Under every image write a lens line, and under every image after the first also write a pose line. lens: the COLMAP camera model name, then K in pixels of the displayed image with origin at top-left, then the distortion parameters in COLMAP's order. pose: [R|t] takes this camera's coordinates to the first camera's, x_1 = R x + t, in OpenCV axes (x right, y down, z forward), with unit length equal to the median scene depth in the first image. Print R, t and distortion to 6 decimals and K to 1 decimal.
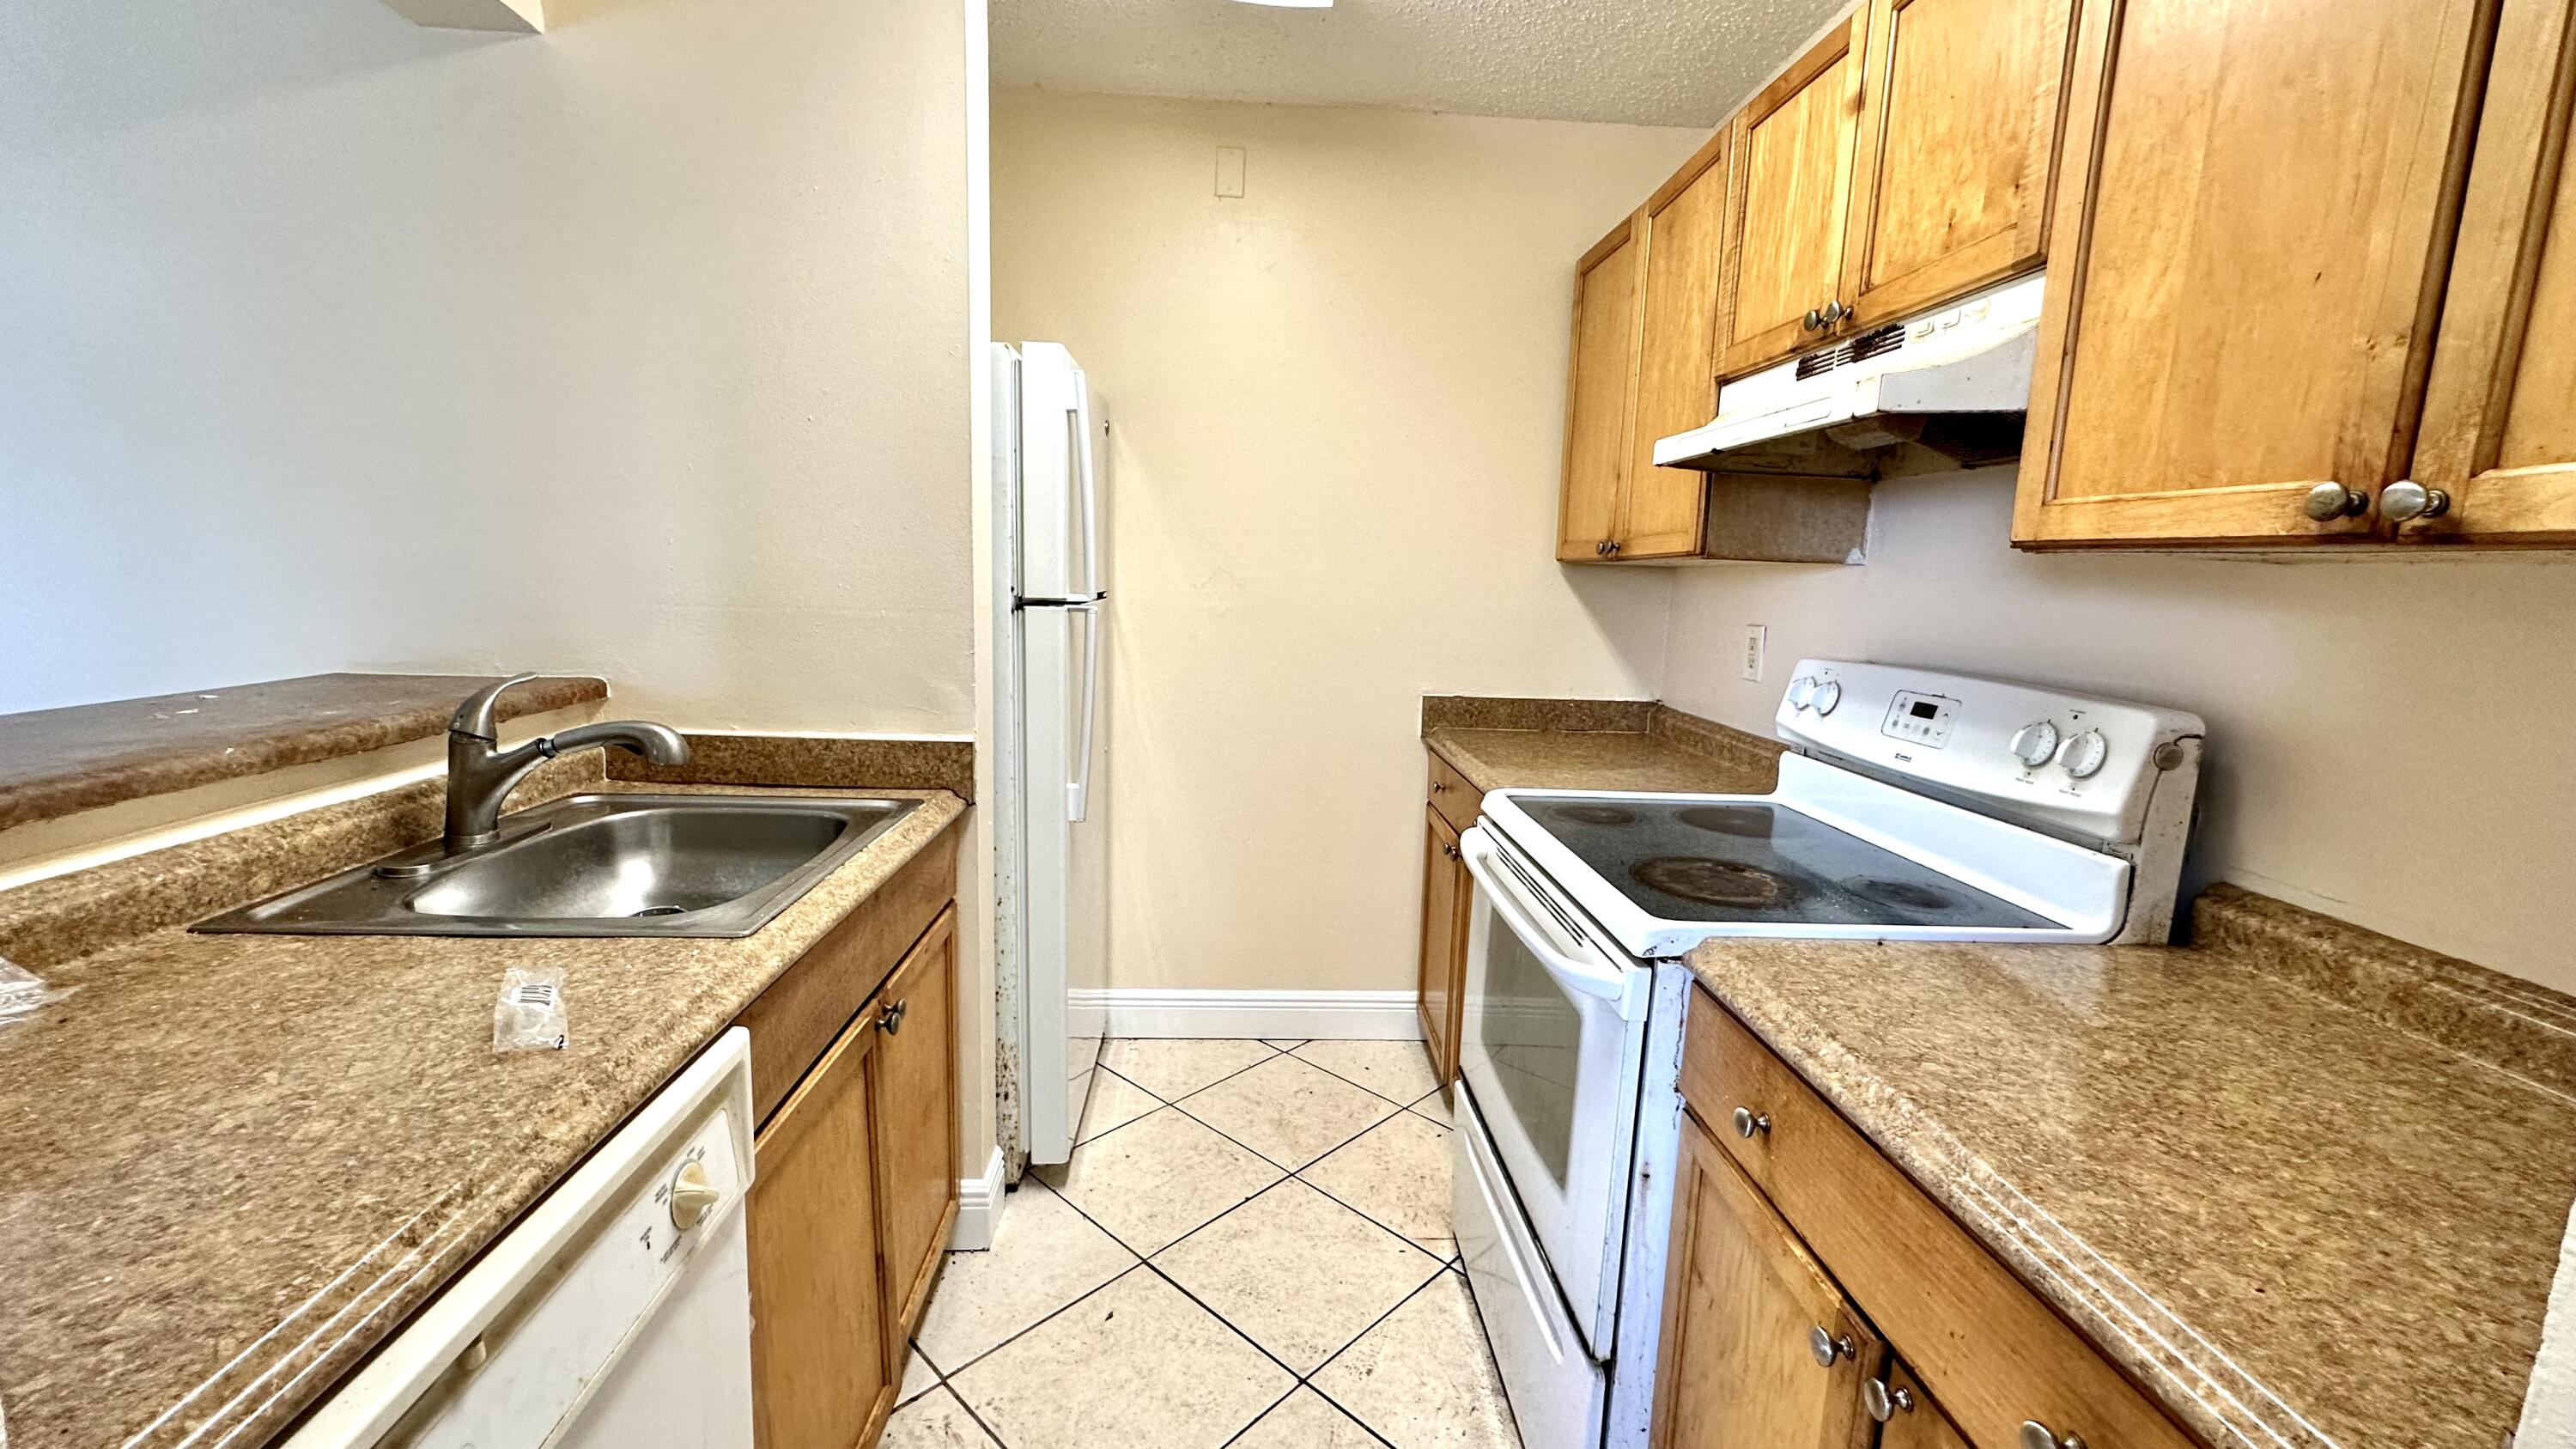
lens RADIAL K [[1029.1, 0, 1286.8], [0, 1029.1, 724.2], [0, 0, 1]] dist [-0.002519, 0.000151]
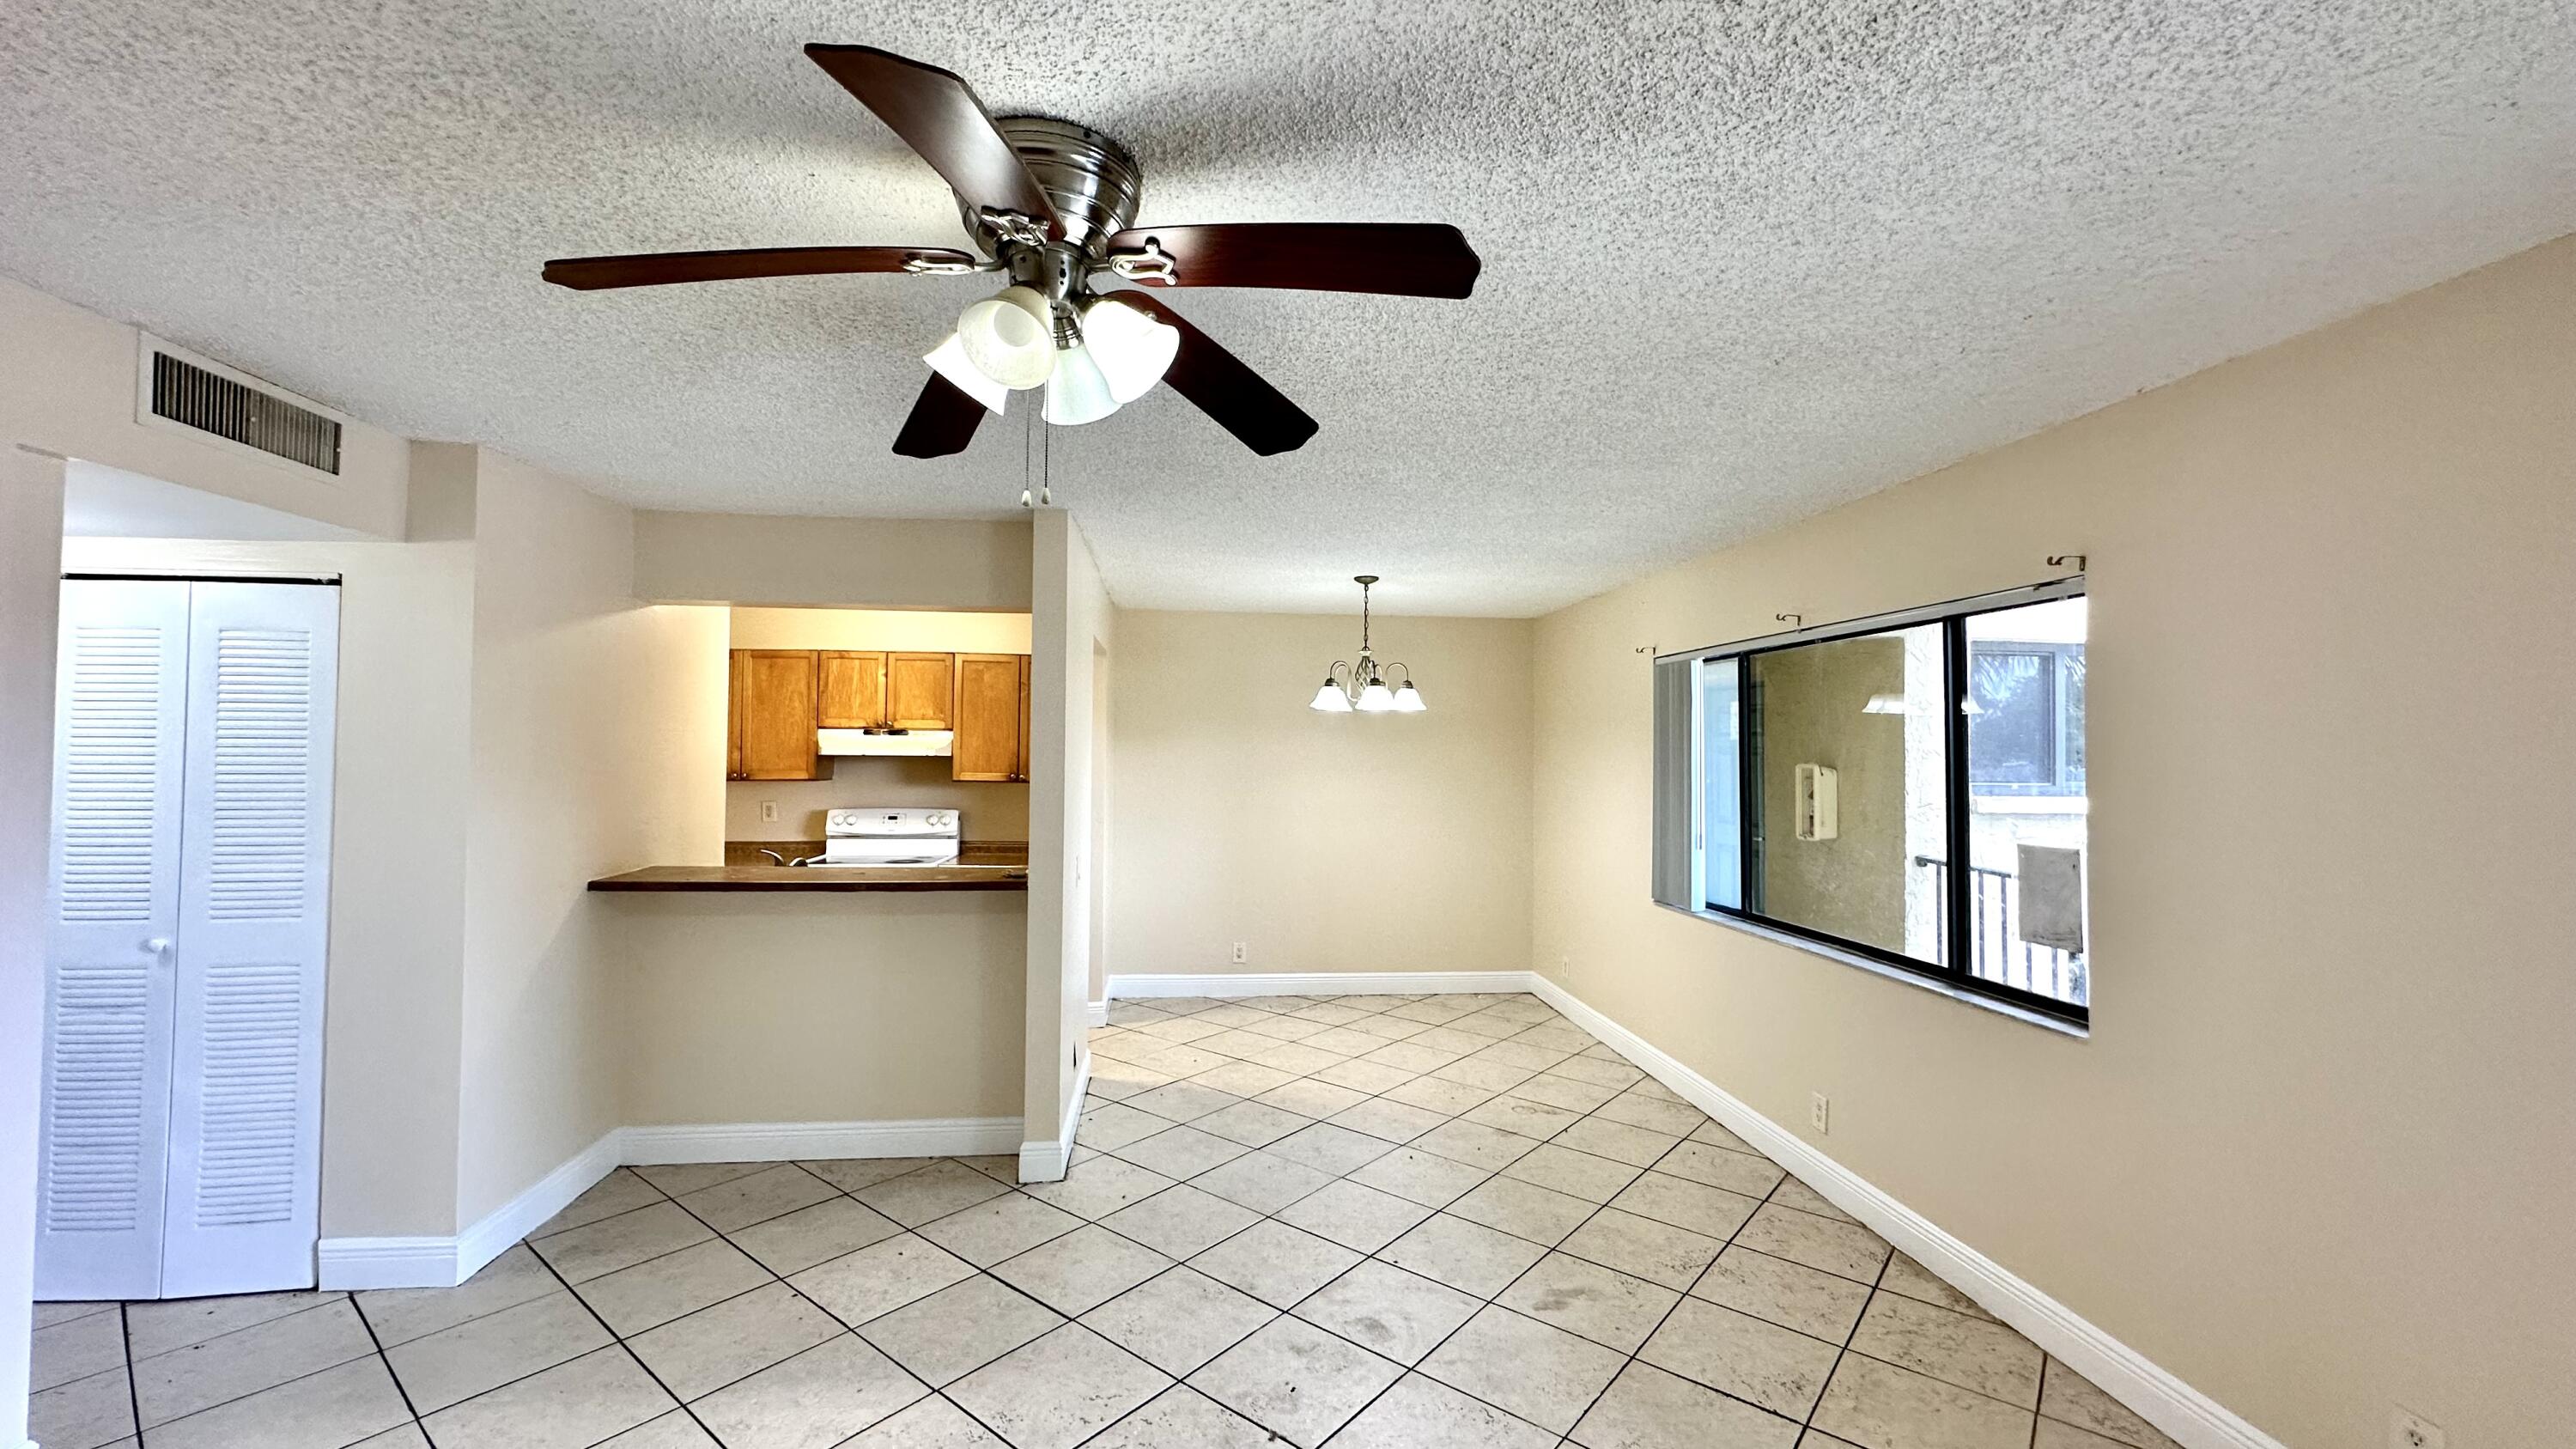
lens RADIAL K [[1029.1, 0, 1288.8], [0, 1029.1, 720.3], [0, 0, 1]] dist [-0.002519, 0.000151]
pose [[-0.052230, -0.005994, 0.998617, -3.369471], [0.137582, 0.990403, 0.013140, -0.224632], [-0.989112, 0.138078, -0.050904, -0.355714]]
